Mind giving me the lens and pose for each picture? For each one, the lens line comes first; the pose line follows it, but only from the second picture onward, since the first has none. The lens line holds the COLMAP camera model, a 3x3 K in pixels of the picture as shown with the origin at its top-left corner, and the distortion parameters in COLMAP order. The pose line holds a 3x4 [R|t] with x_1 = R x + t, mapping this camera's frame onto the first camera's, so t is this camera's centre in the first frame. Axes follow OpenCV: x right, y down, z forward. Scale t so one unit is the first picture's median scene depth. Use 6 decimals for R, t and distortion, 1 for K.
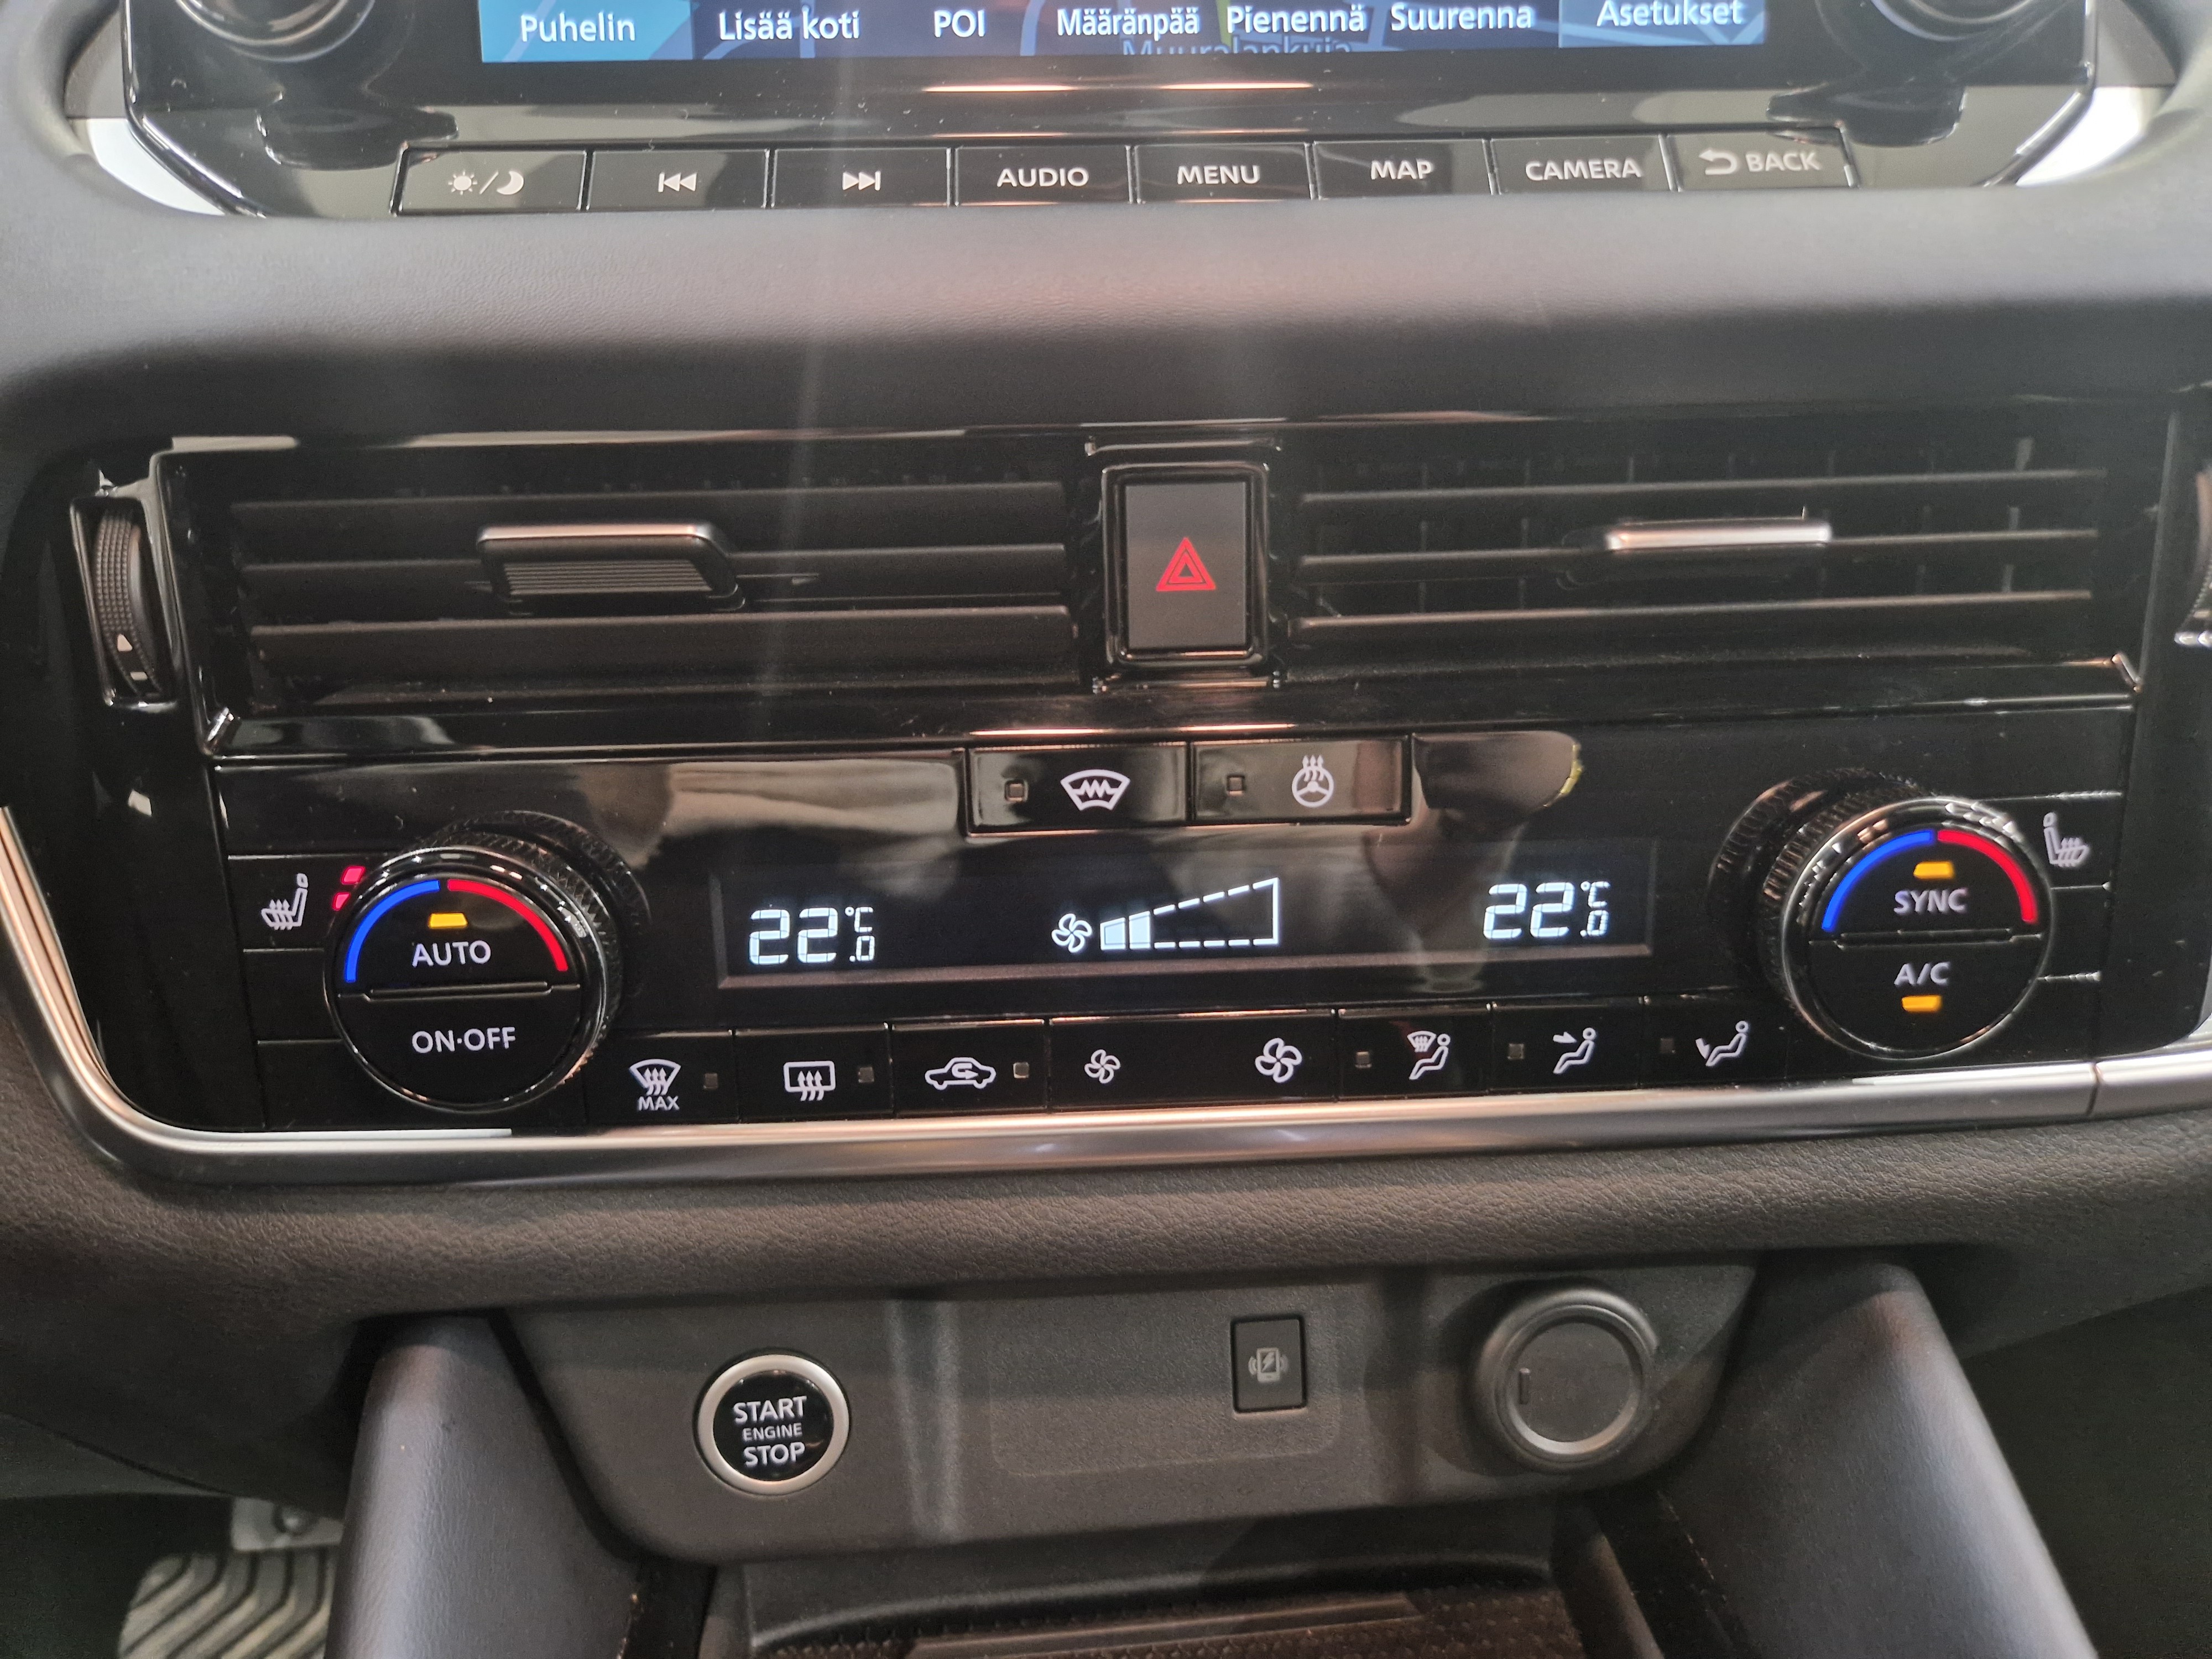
lens RADIAL K [[1502.7, 0, 1093.1], [0, 1502.7, 842.8], [0, 0, 1]] dist [0.030817, -0.031028]
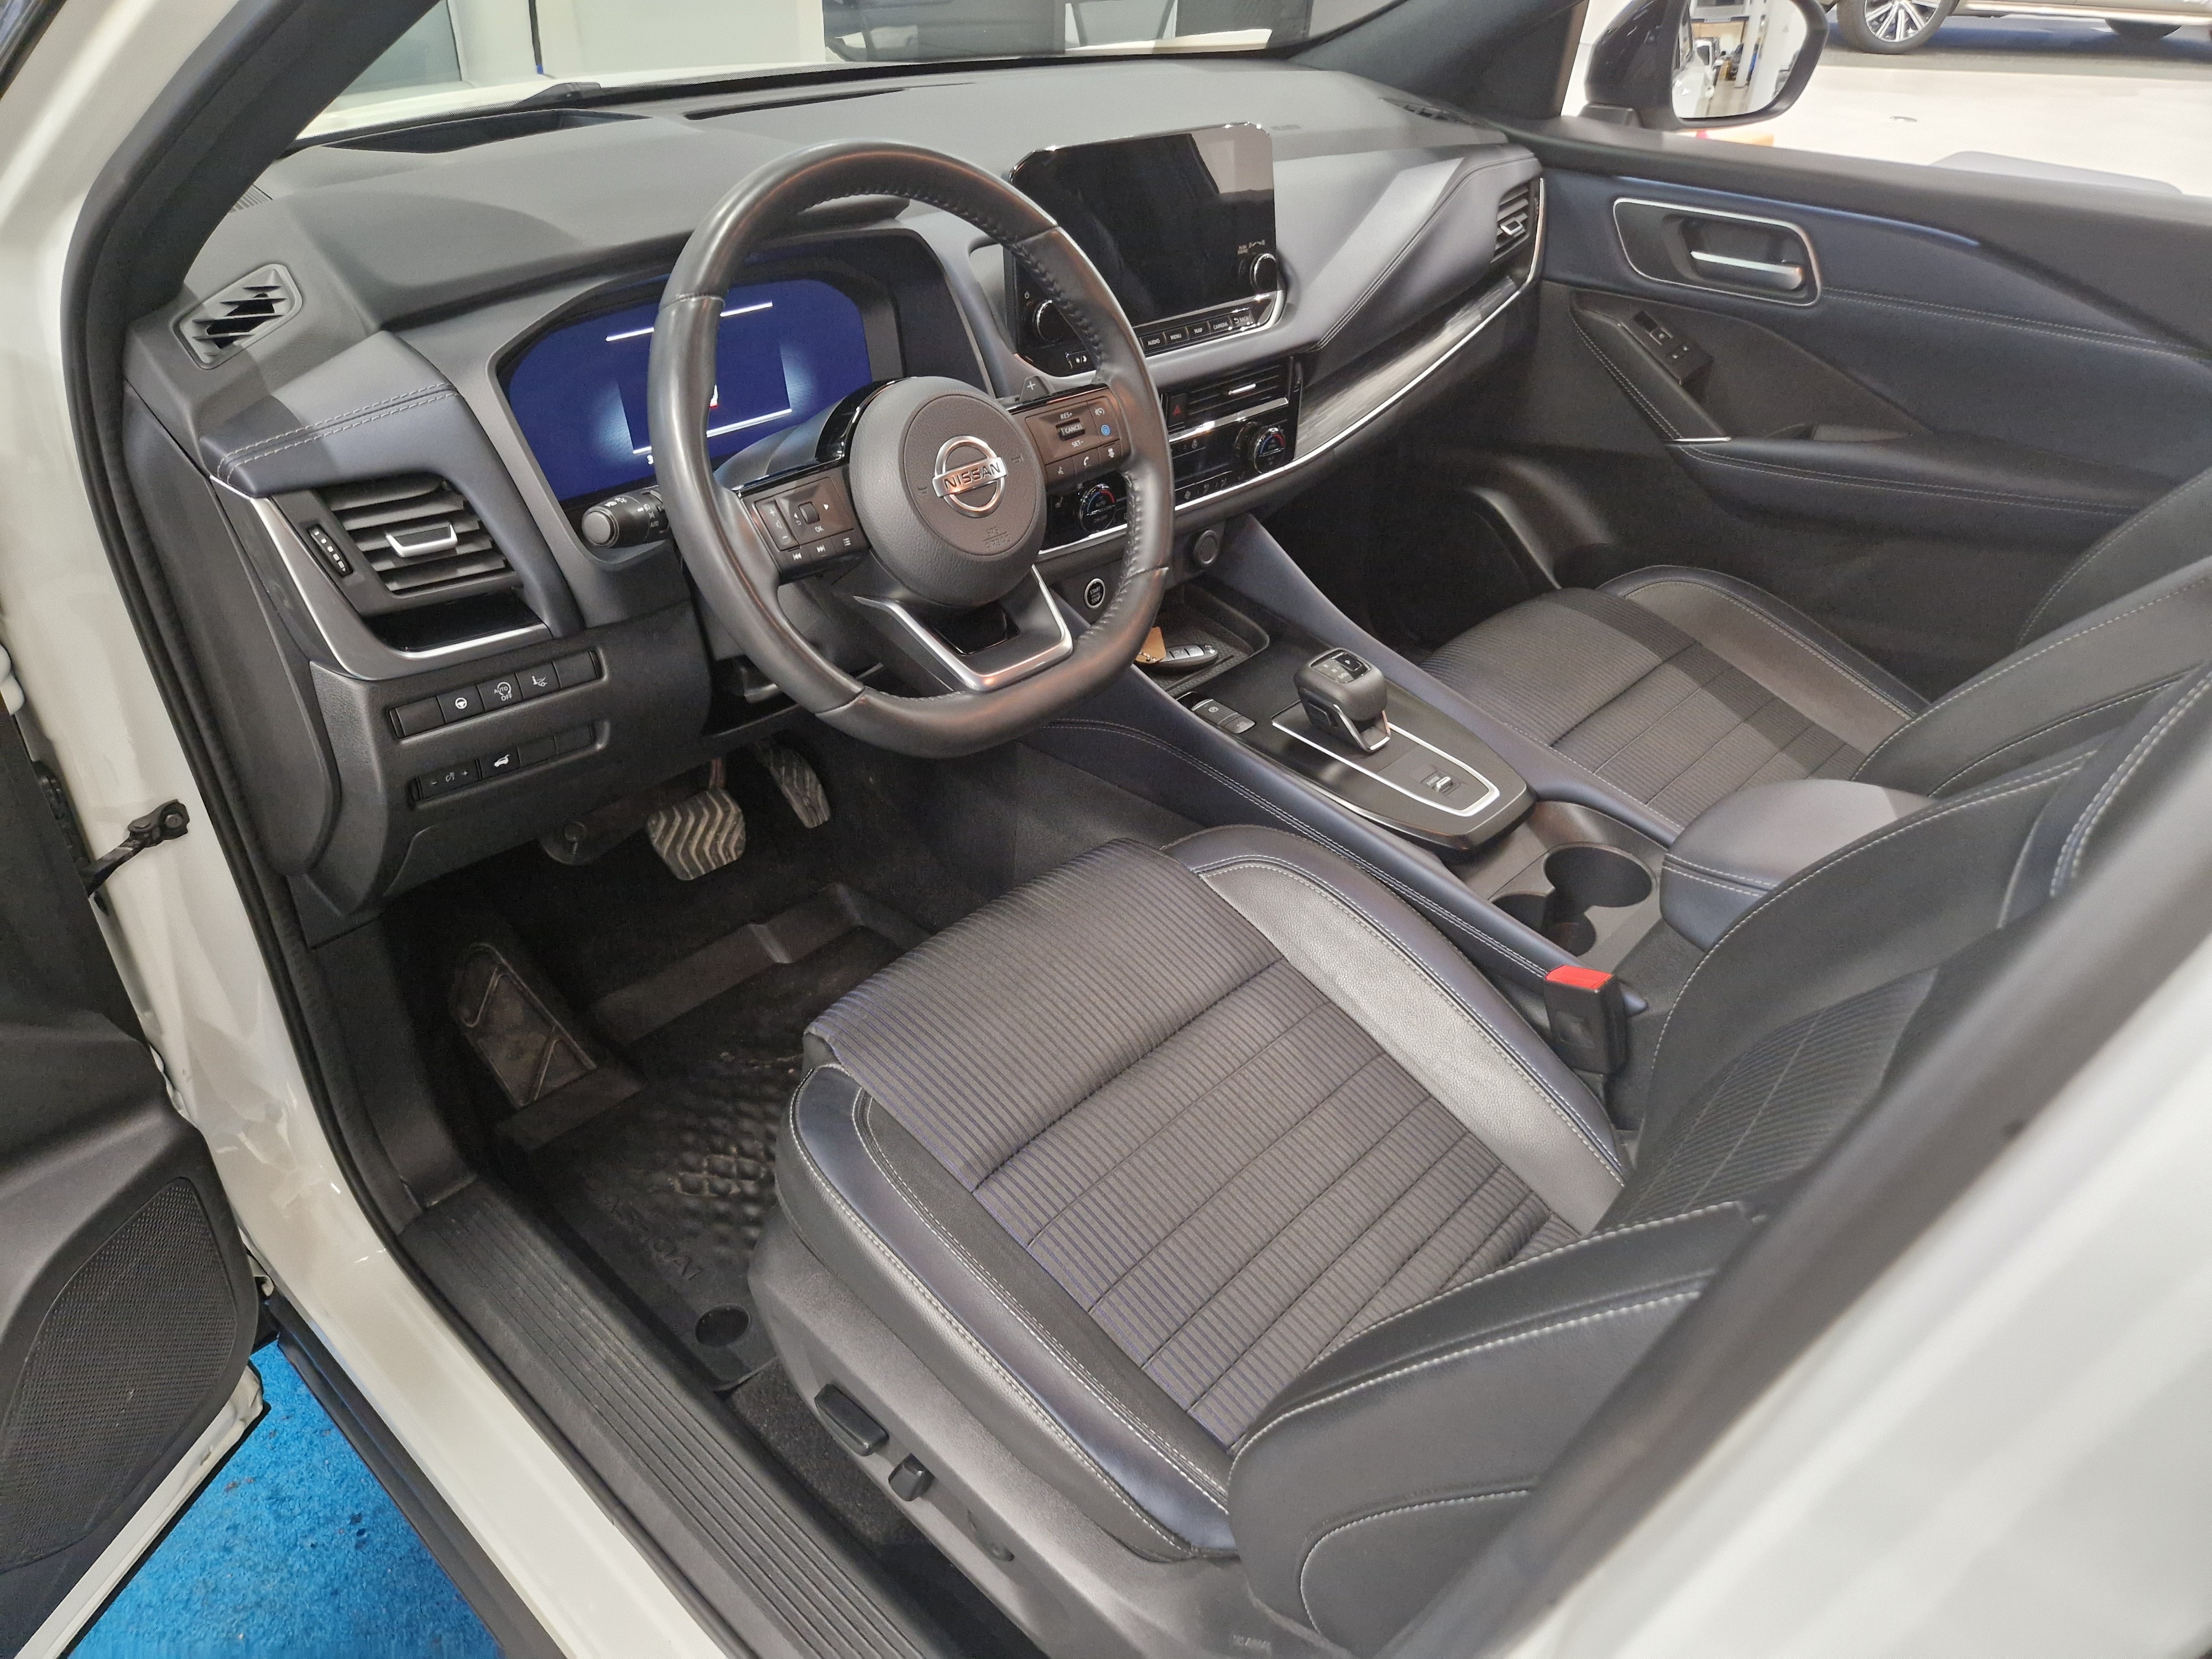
lens RADIAL K [[1502.7, 0, 1119.3], [0, 1502.7, 846.9], [0, 0, 1]] dist [0.030817, -0.031028]
pose [[0.741912, -0.337417, 0.579410, -3.536172], [0.105327, 0.912071, 0.396273, -0.852947], [-0.662172, -0.232973, 0.712216, -2.943950]]
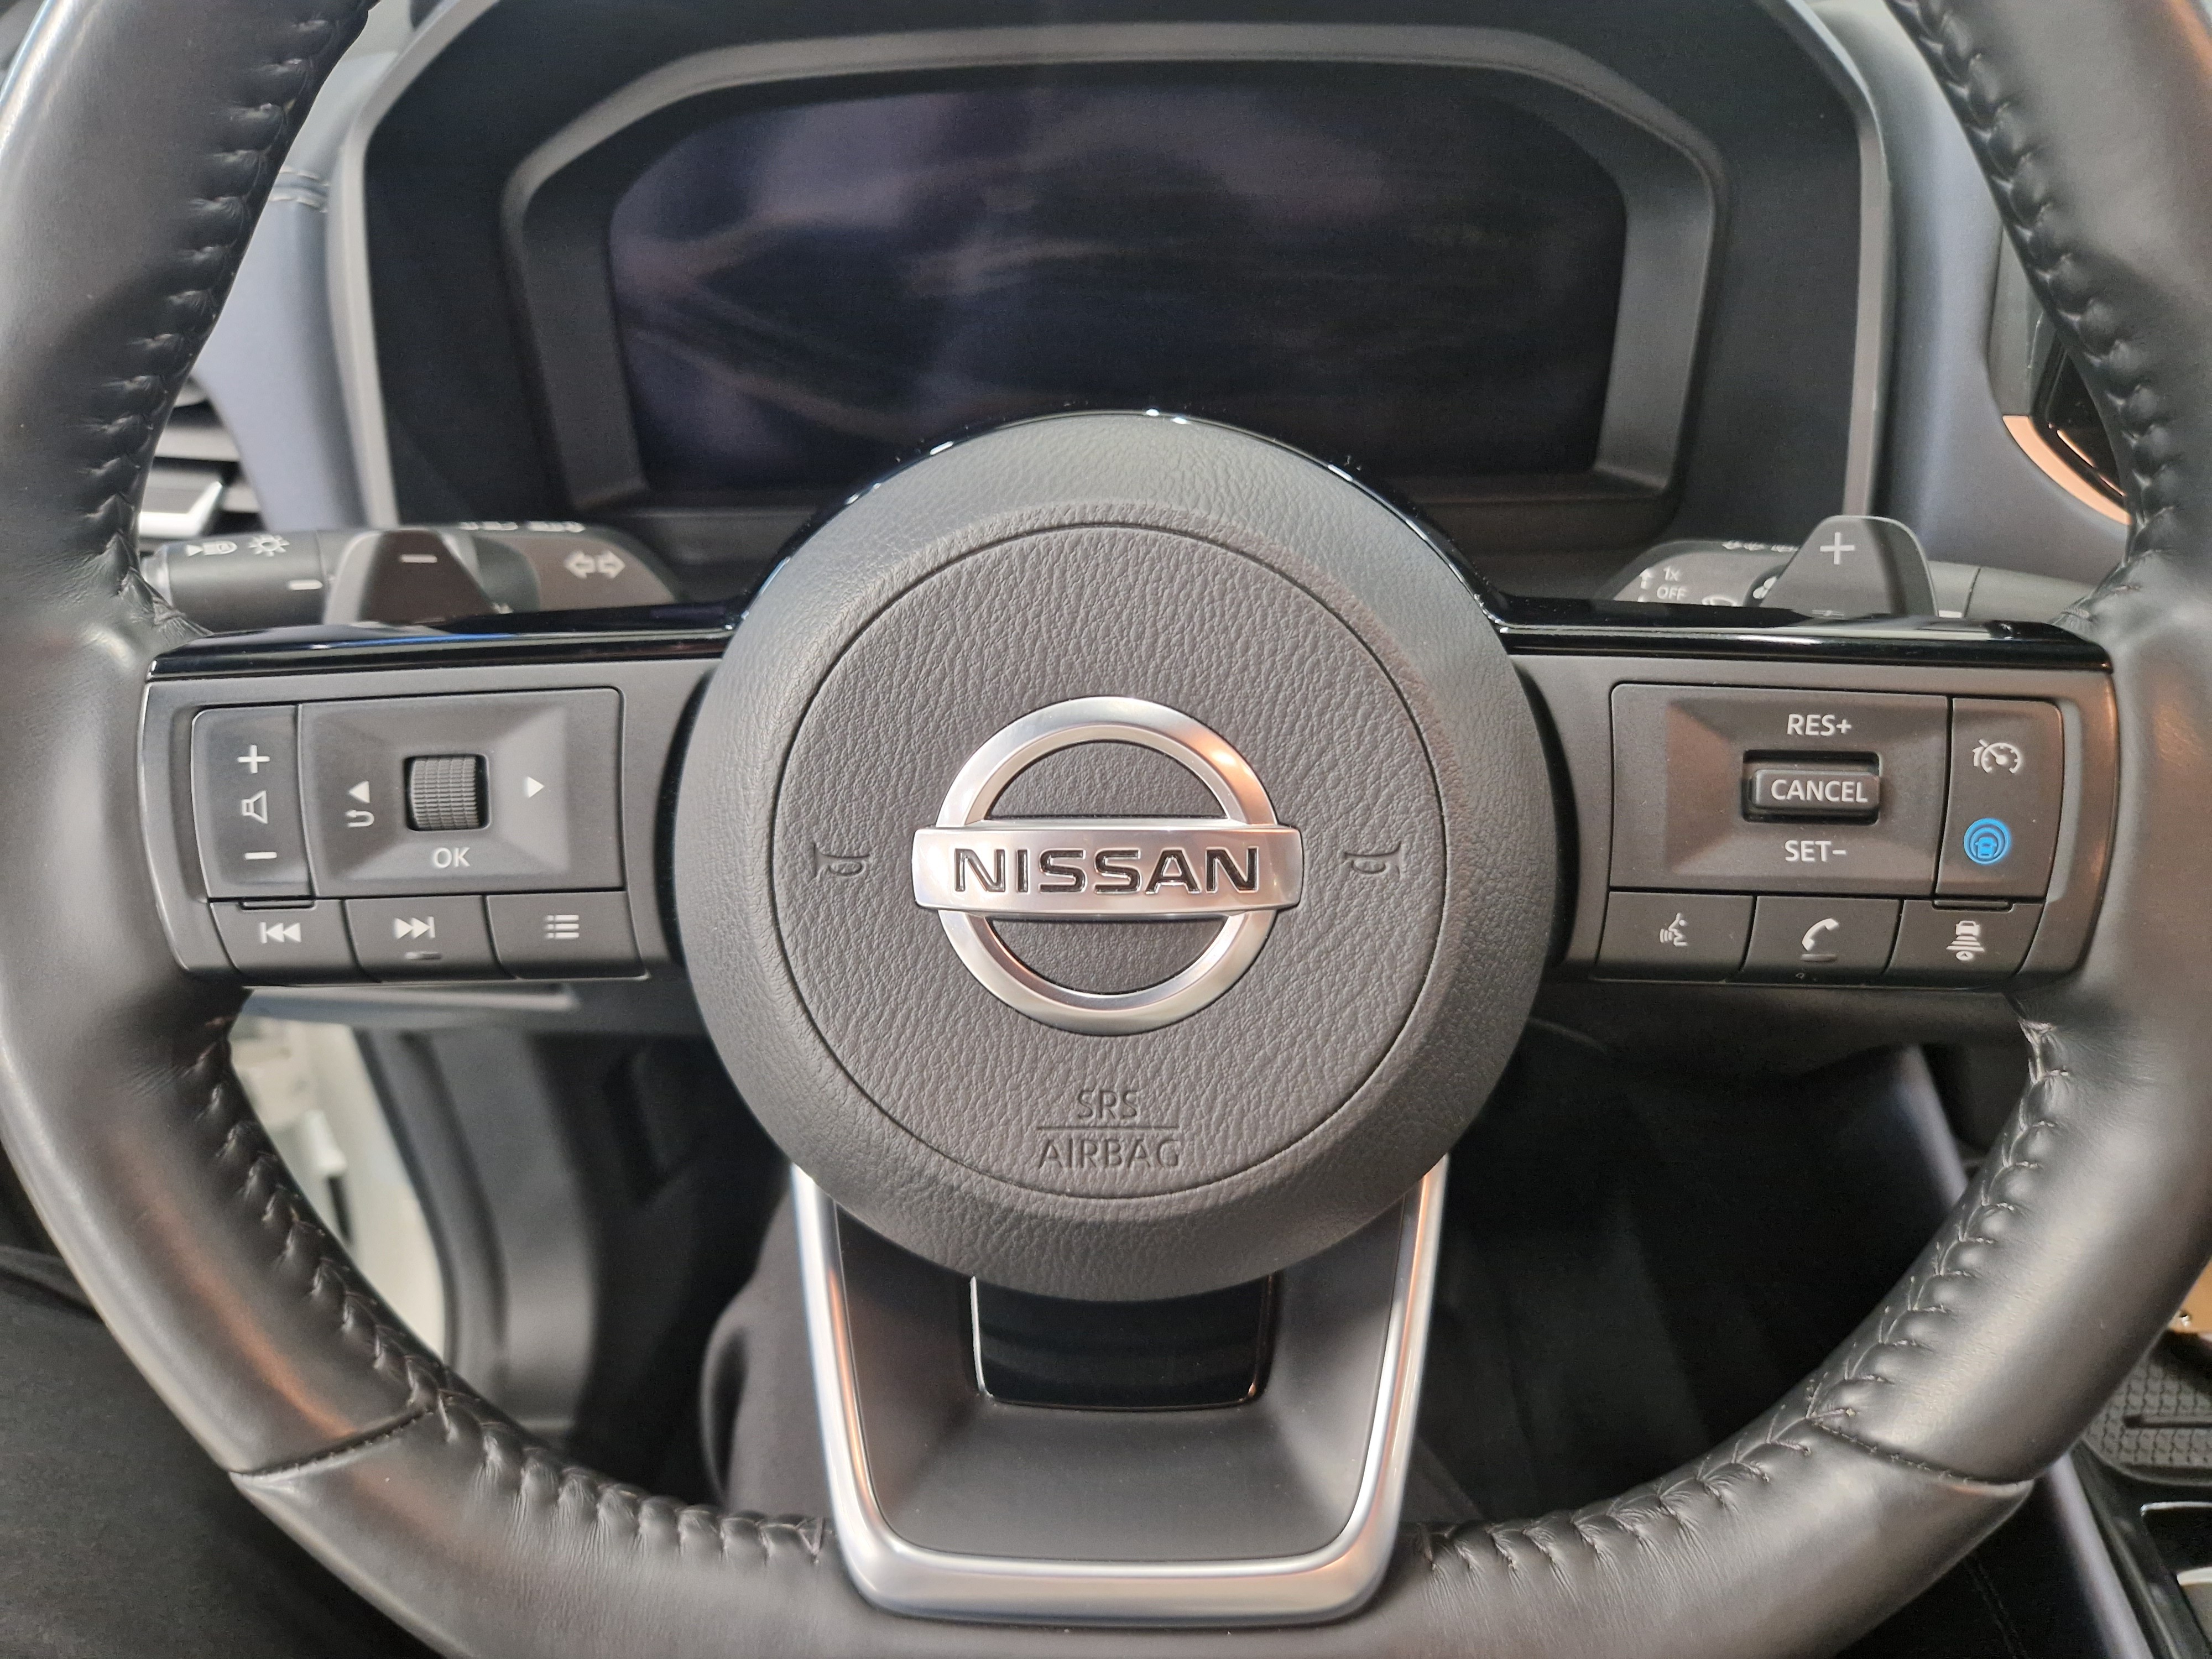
lens RADIAL K [[1502.7, 0, 1098.4], [0, 1502.7, 844.1], [0, 0, 1]] dist [0.030817, -0.031028]
pose [[0.992095, 0.071318, -0.103257, -1.299124], [-0.023197, 0.912858, 0.407617, -0.633206], [0.123329, -0.402000, 0.907296, -0.689320]]
